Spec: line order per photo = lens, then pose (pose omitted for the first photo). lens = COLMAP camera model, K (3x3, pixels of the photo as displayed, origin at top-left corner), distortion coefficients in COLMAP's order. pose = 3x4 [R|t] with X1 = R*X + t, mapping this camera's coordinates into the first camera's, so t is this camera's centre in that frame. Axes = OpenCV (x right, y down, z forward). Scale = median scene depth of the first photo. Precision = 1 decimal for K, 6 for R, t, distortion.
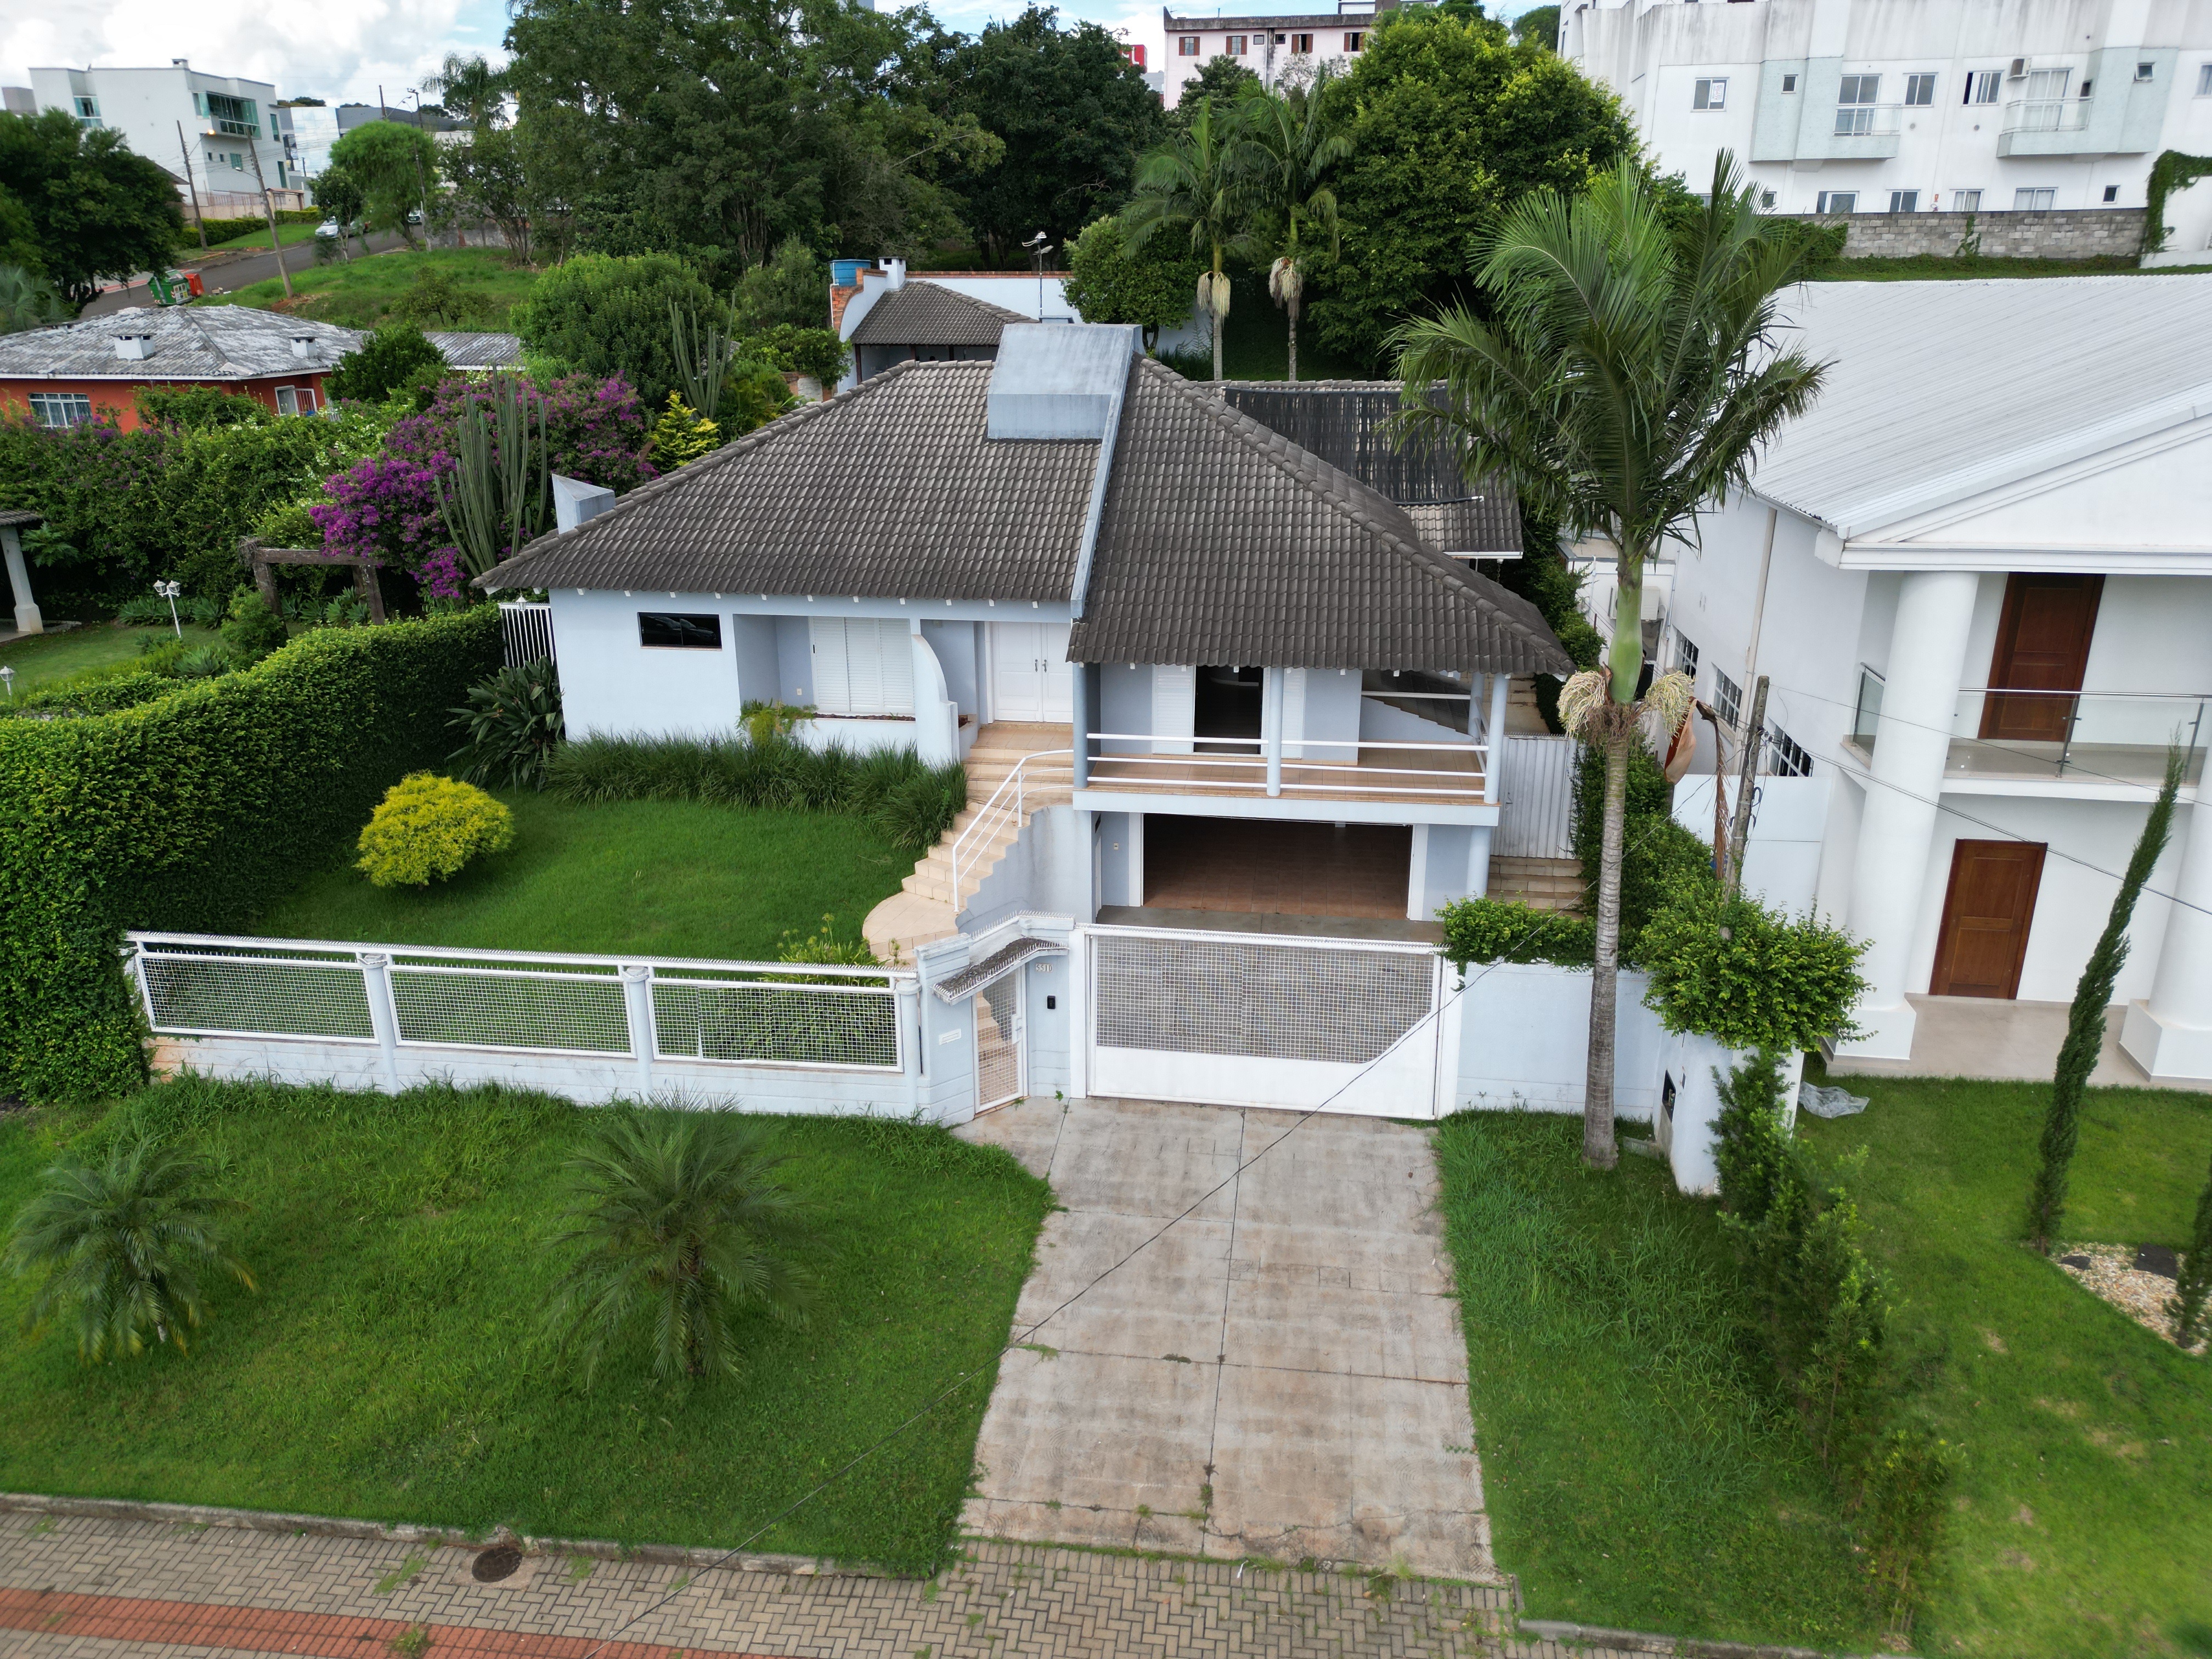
lens RADIAL K [[1551.7, 0, 1108.3], [0, 1551.7, 824.3], [0, 0, 1]] dist [0.067134, -0.057566]
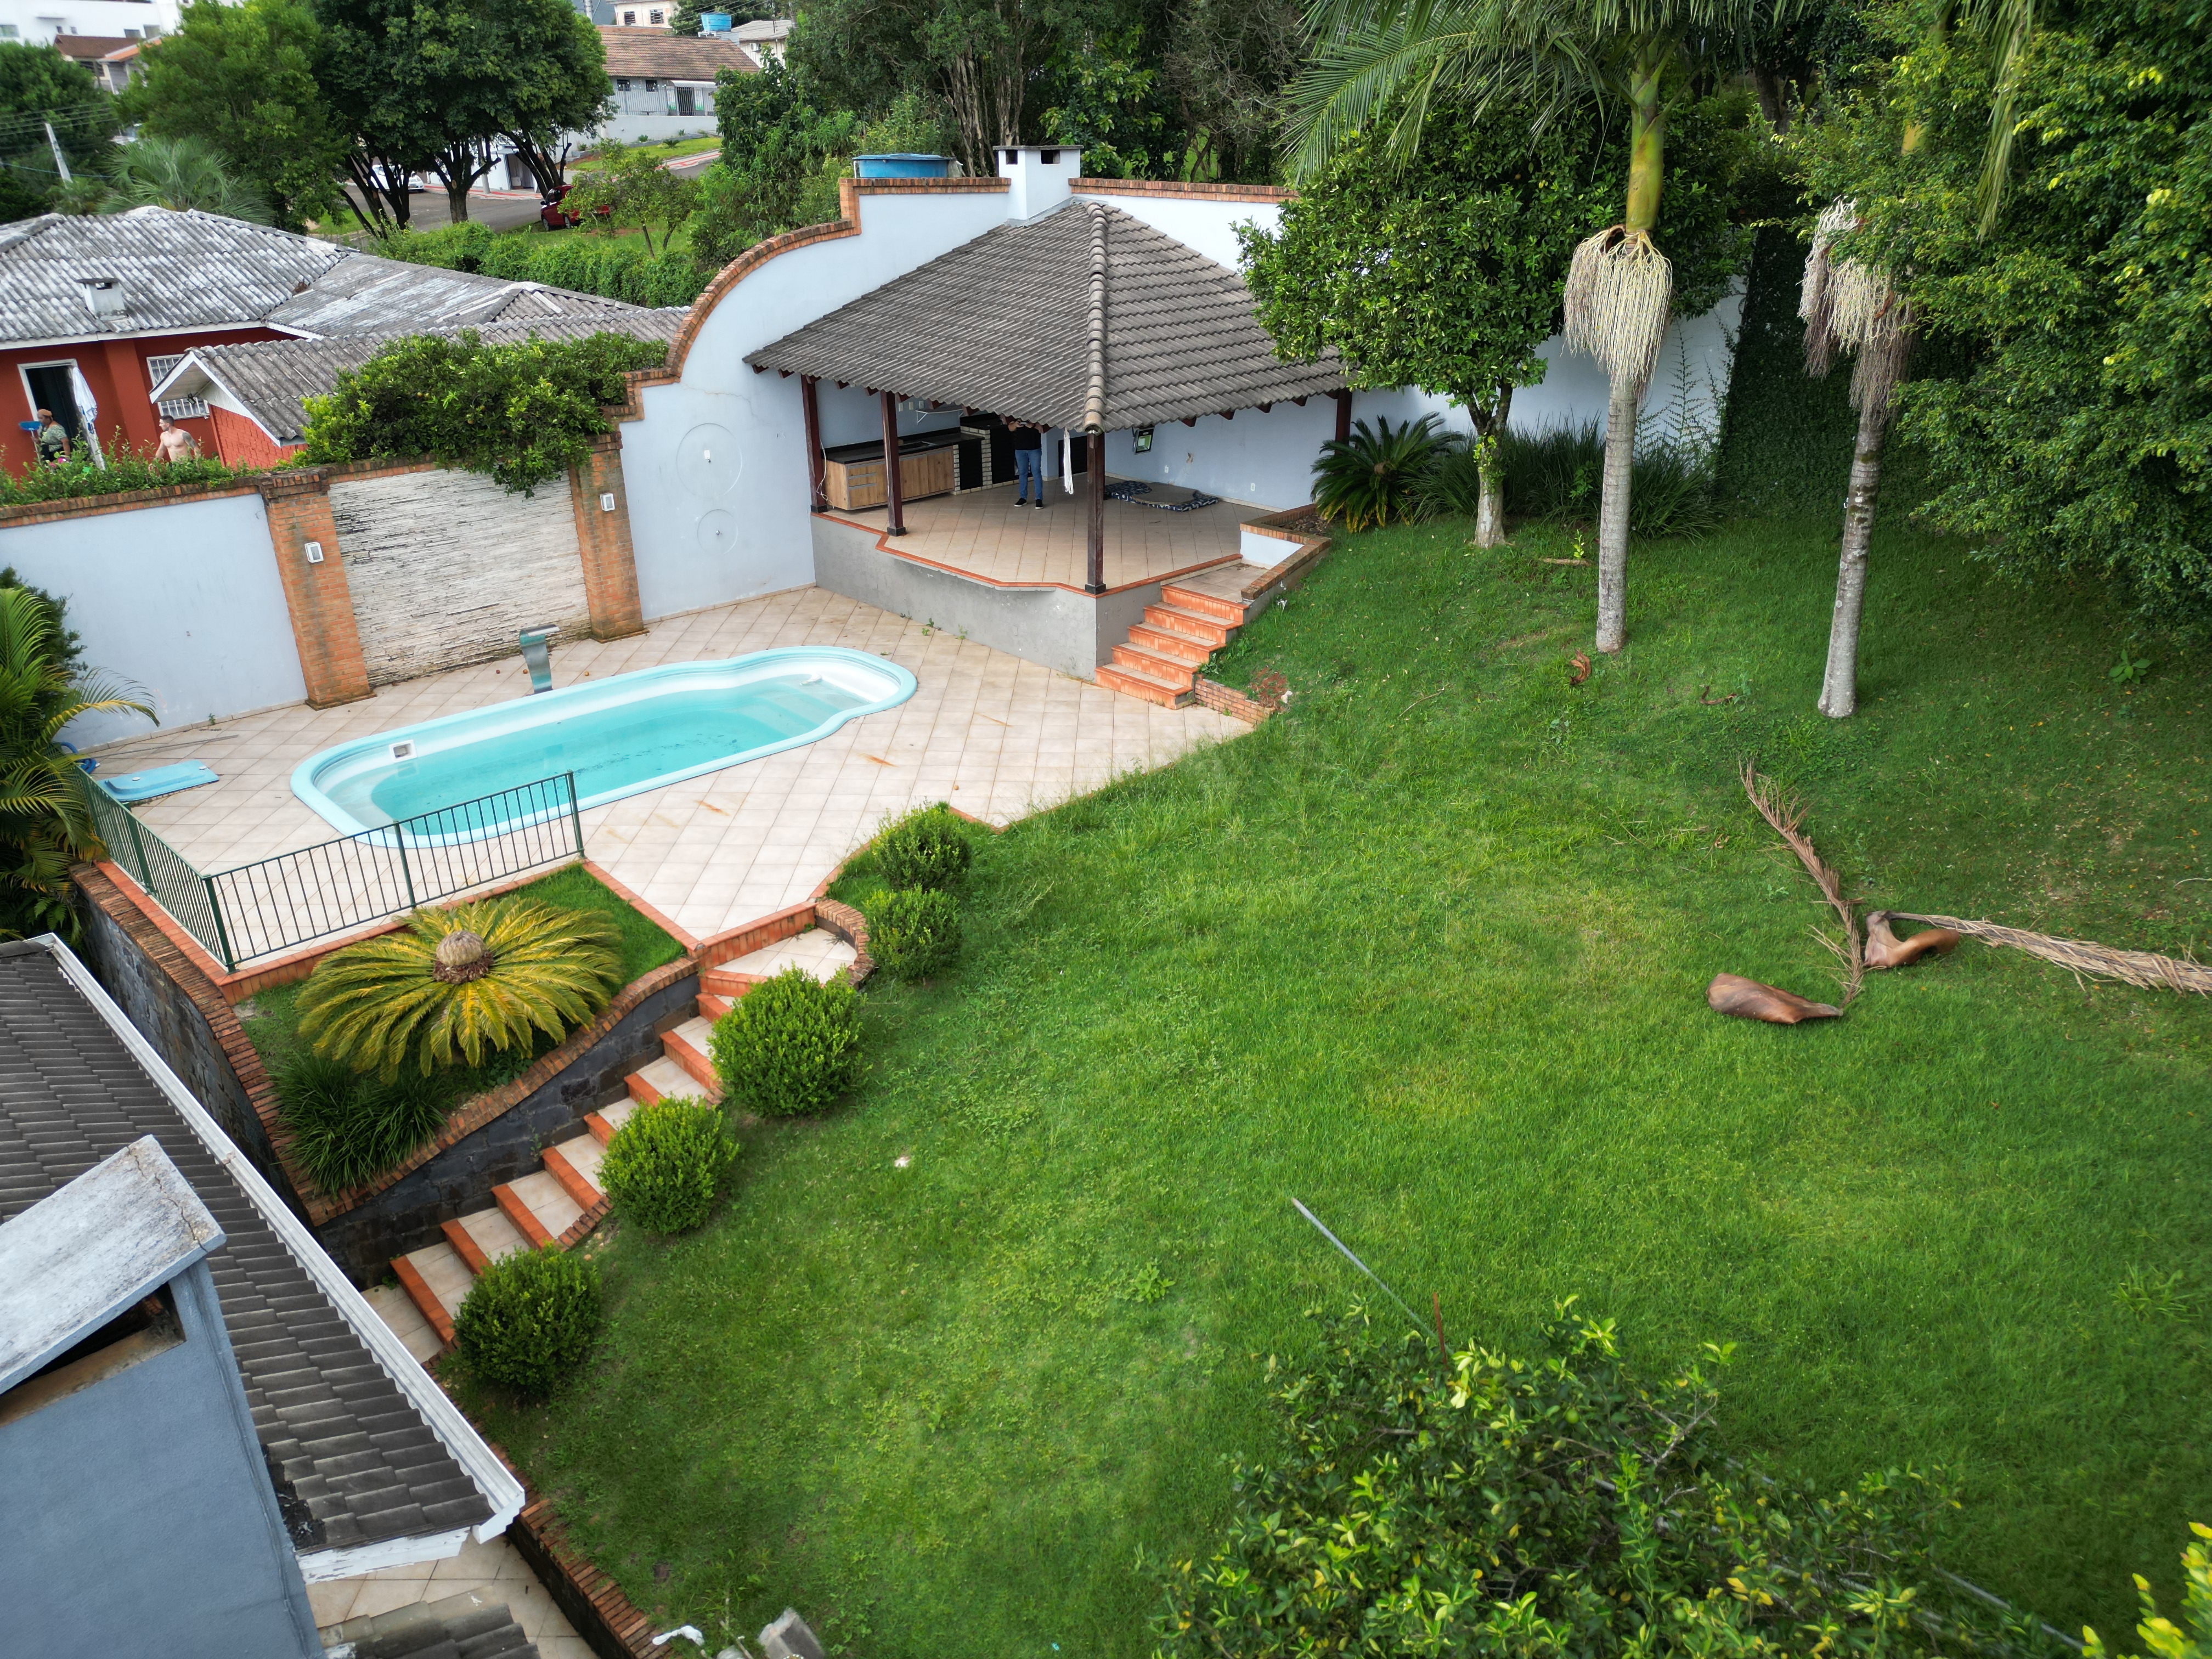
lens RADIAL K [[1551.7, 0, 1108.3], [0, 1551.7, 824.3], [0, 0, 1]] dist [0.067134, -0.057566]
pose [[0.796309, 0.254939, -0.548541, 0.350921], [-0.201427, 0.966849, 0.156943, -0.528915], [0.570367, -0.014484, 0.821262, 1.363503]]
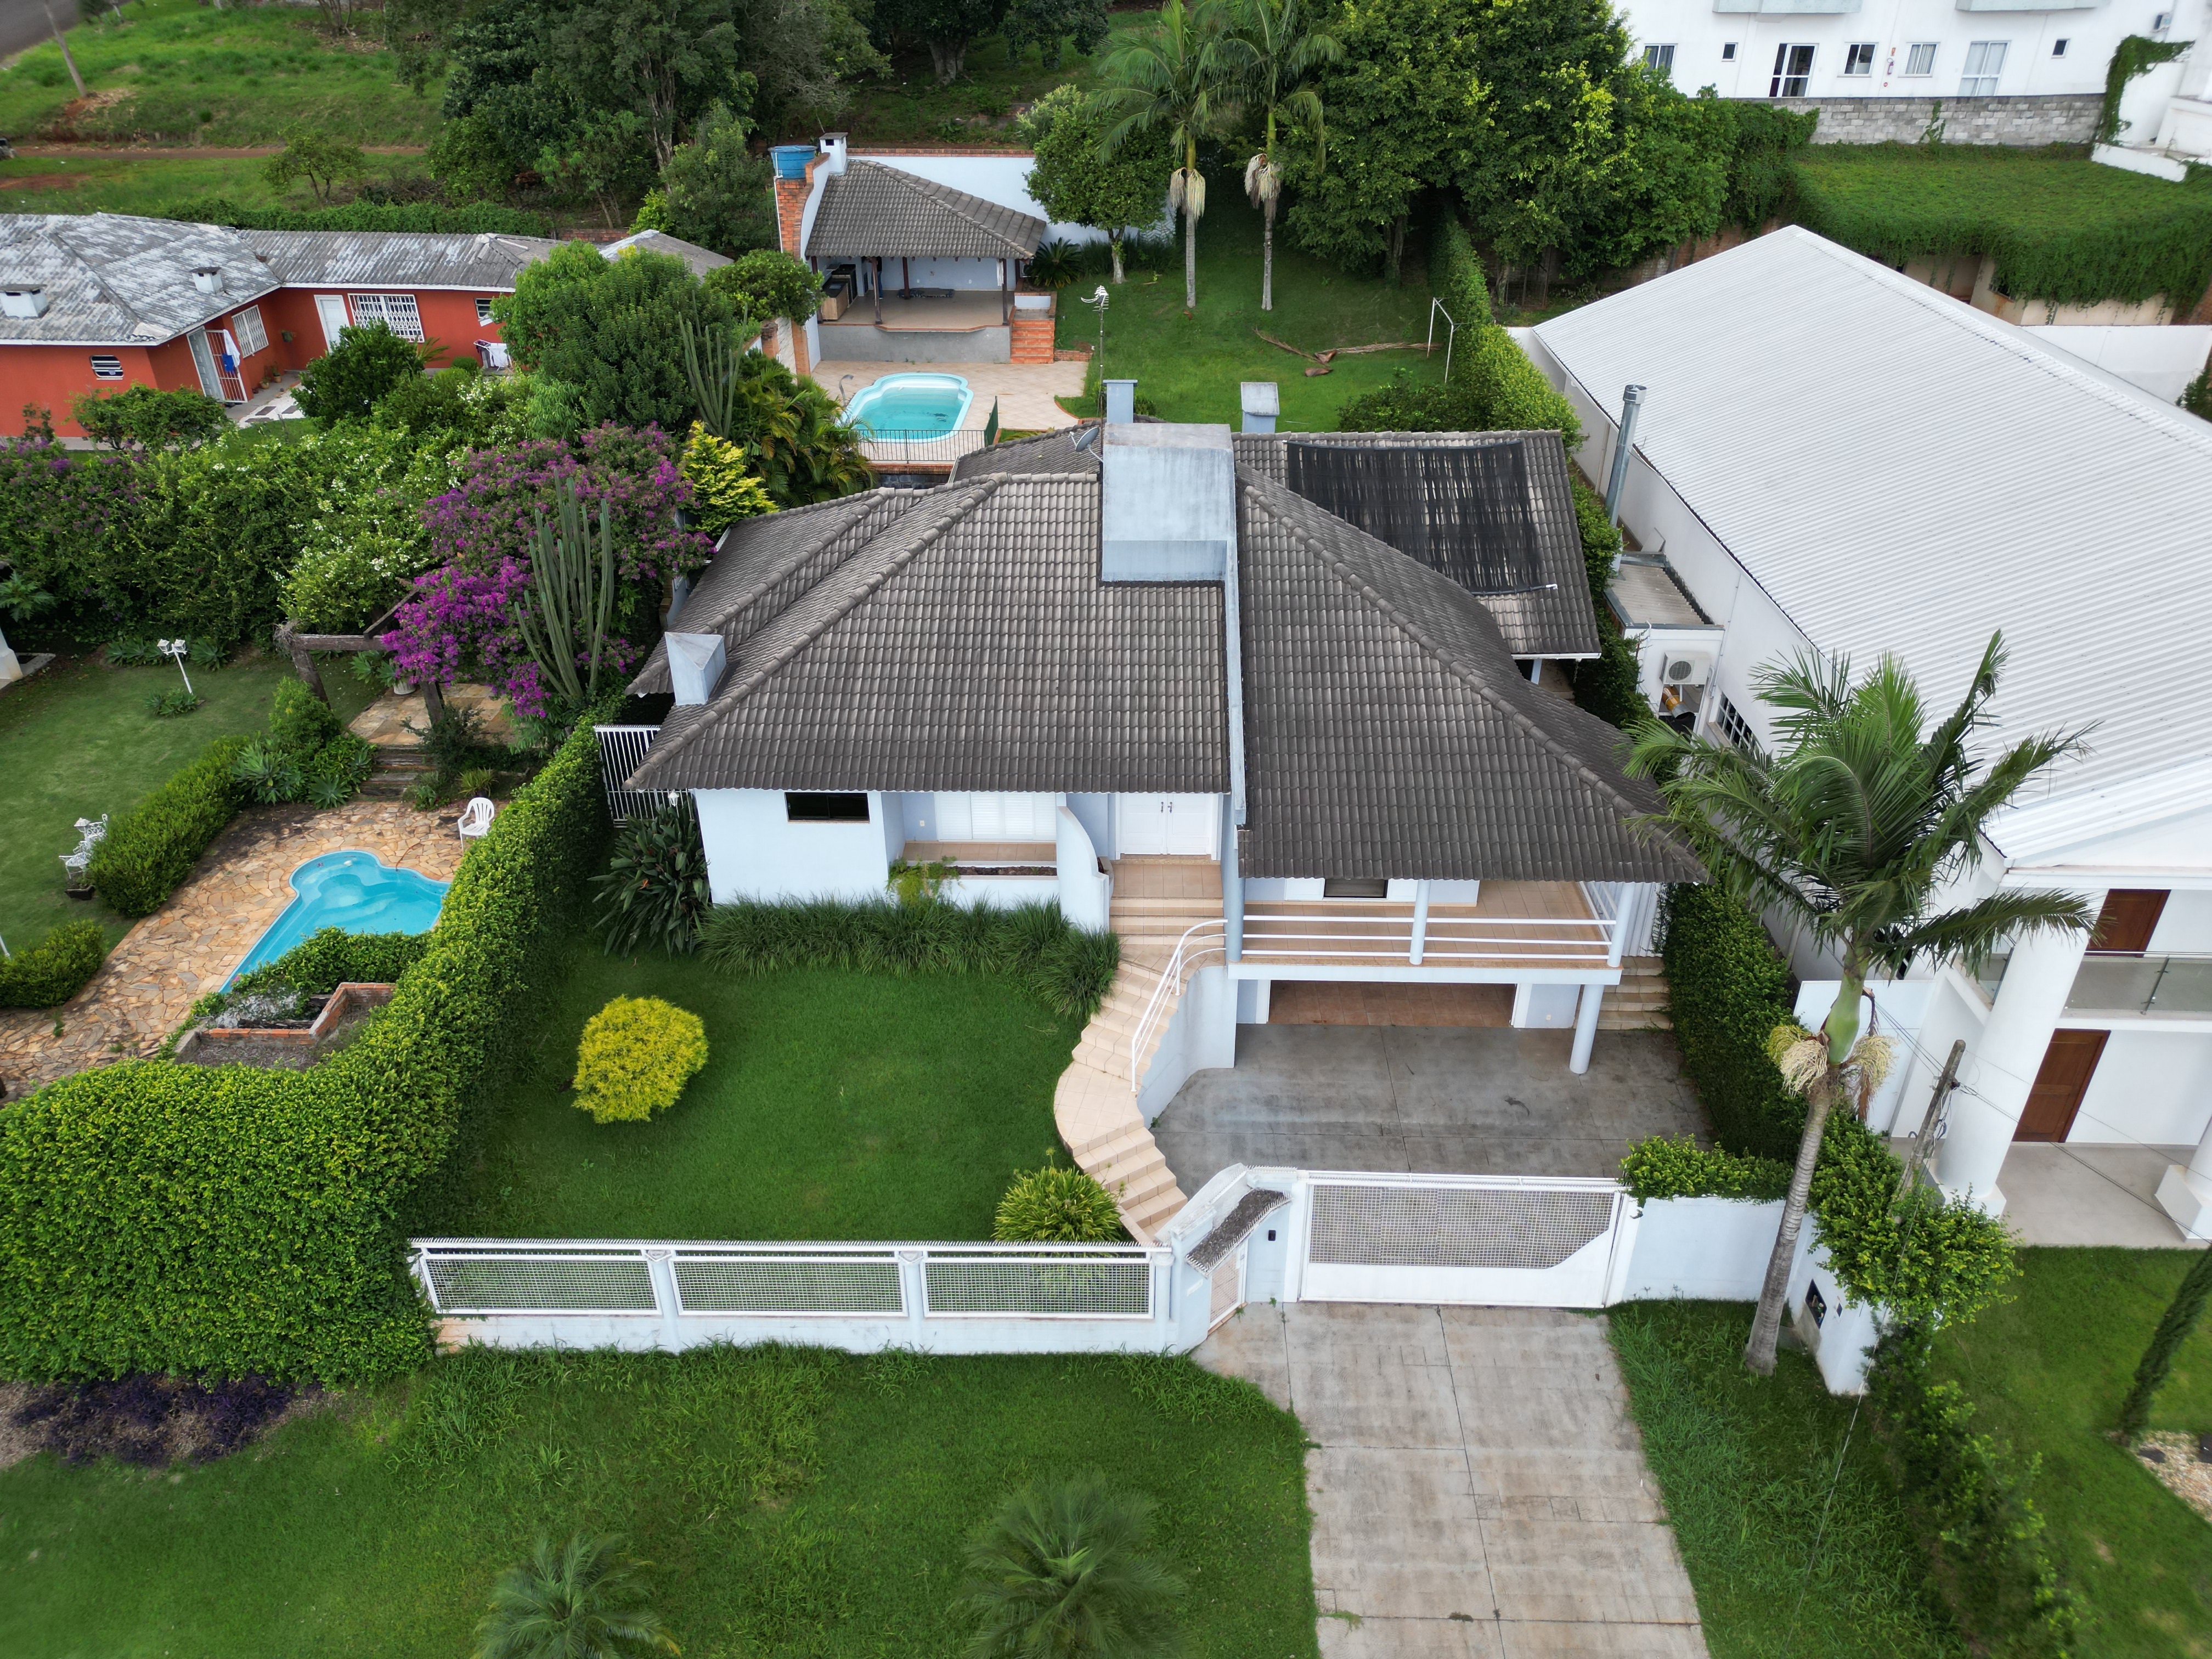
lens RADIAL K [[1551.7, 0, 1108.3], [0, 1551.7, 824.3], [0, 0, 1]] dist [0.067134, -0.057566]
pose [[0.993581, -0.057114, 0.097651, -0.188526], [0.035823, 0.977621, 0.207299, -0.314459], [-0.107305, -0.202470, 0.973392, -0.016197]]
